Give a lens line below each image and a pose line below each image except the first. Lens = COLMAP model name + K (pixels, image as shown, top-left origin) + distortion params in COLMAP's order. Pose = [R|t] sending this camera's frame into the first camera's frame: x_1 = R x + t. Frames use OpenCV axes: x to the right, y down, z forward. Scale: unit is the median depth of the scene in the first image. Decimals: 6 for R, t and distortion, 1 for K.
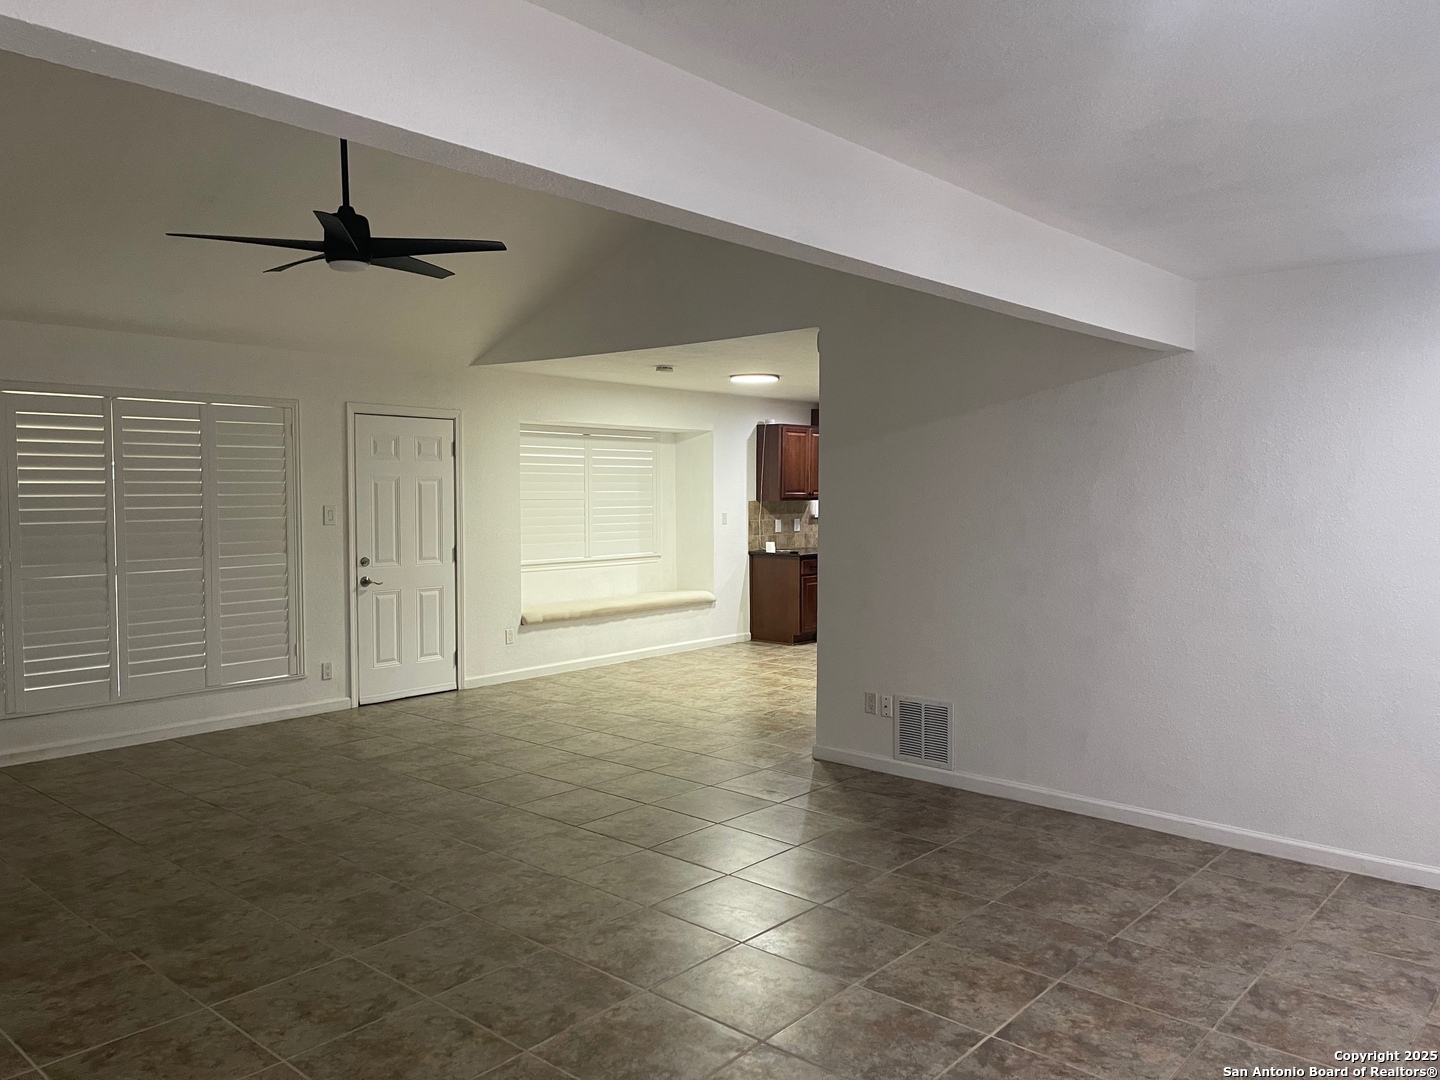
lens RADIAL K [[1082.8, 0, 726.3], [0, 1082.8, 533.8], [0, 0, 1]] dist [0.077703, -0.100483]
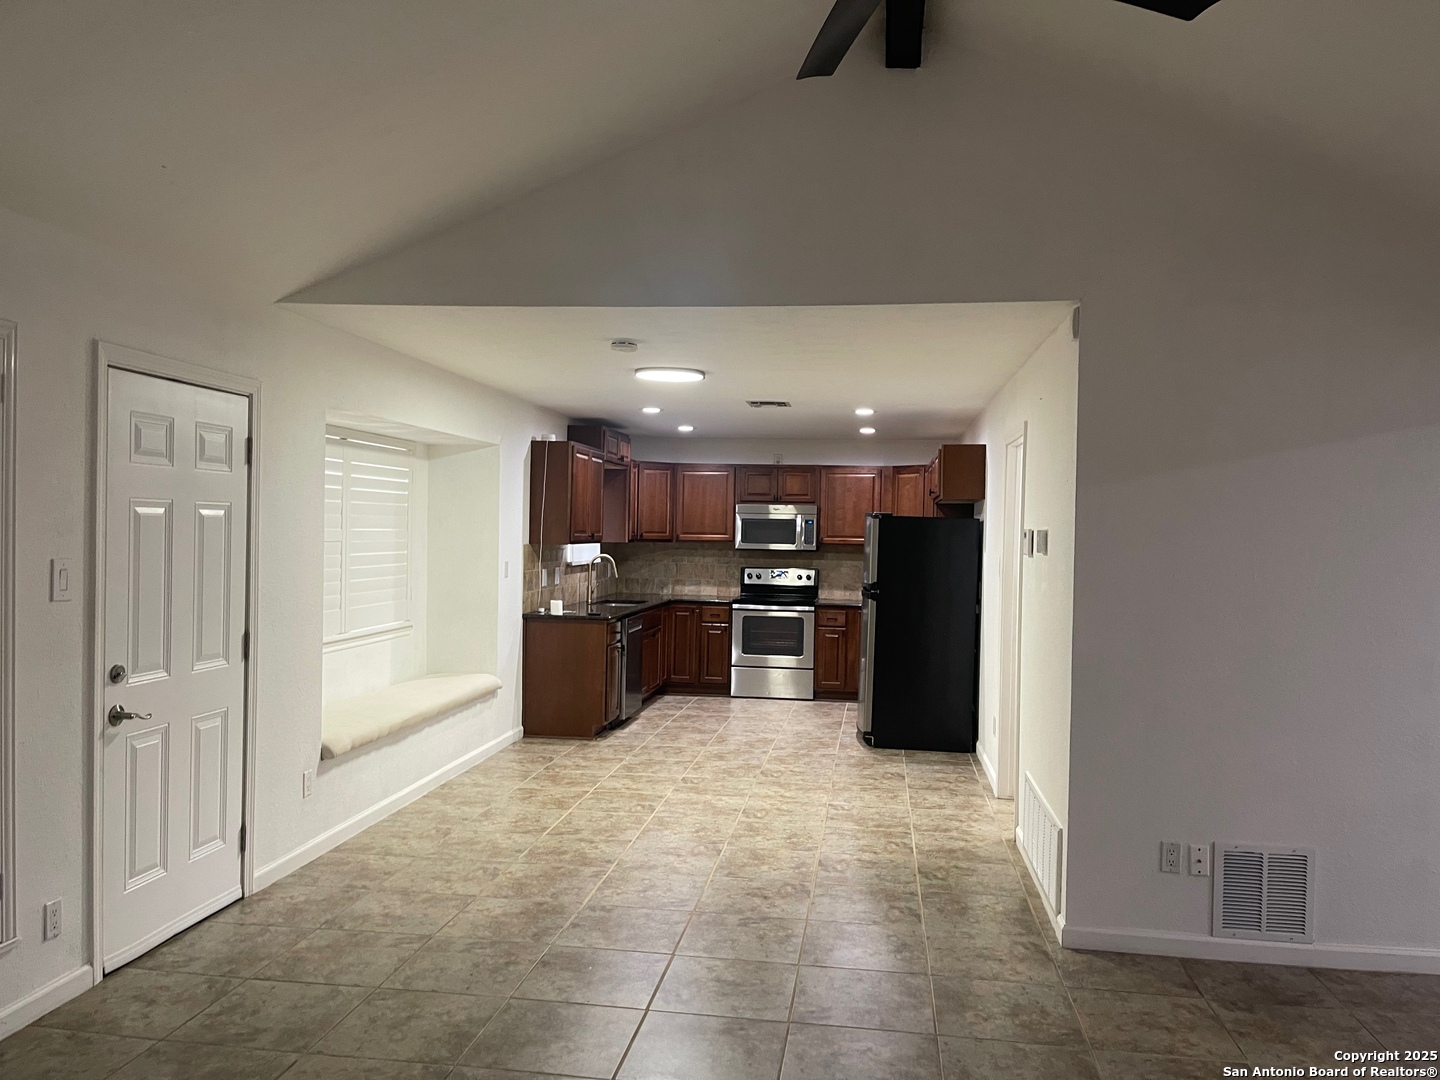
lens RADIAL K [[1082.8, 0, 730.9], [0, 1082.8, 545.9], [0, 0, 1]] dist [0.077703, -0.100483]
pose [[0.835686, 0.009315, 0.549129, -0.347535], [0.001698, 0.999808, -0.019545, -0.019665], [-0.549205, 0.017266, 0.835509, 0.415487]]
